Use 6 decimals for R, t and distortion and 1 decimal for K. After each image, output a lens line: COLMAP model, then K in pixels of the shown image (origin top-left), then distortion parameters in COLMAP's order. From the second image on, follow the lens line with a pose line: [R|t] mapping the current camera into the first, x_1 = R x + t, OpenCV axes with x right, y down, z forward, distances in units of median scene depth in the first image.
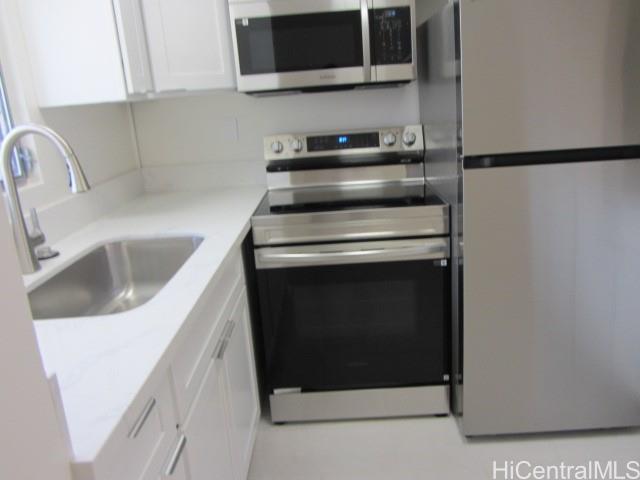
lens RADIAL K [[534.0, 0, 330.0], [0, 534.0, 228.8], [0, 0, 1]] dist [-0.014833, -0.011554]
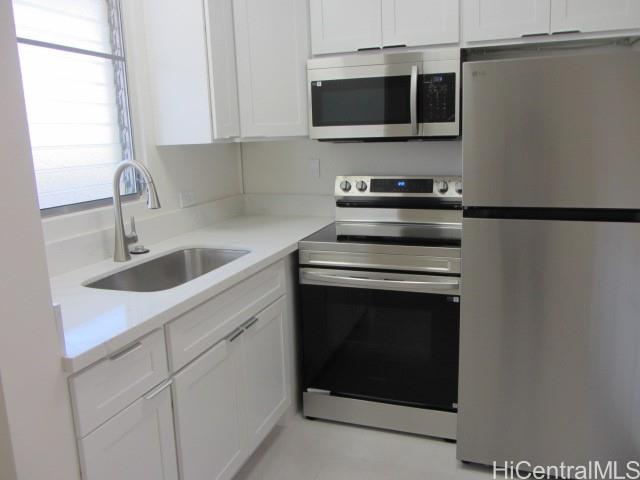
lens RADIAL K [[534.0, 0, 330.0], [0, 534.0, 228.8], [0, 0, 1]] dist [-0.014833, -0.011554]
pose [[0.949874, 0.096758, -0.297284, 0.264452], [-0.114659, 0.992459, -0.043338, -0.004436], [0.290849, 0.075252, 0.953805, -0.146599]]
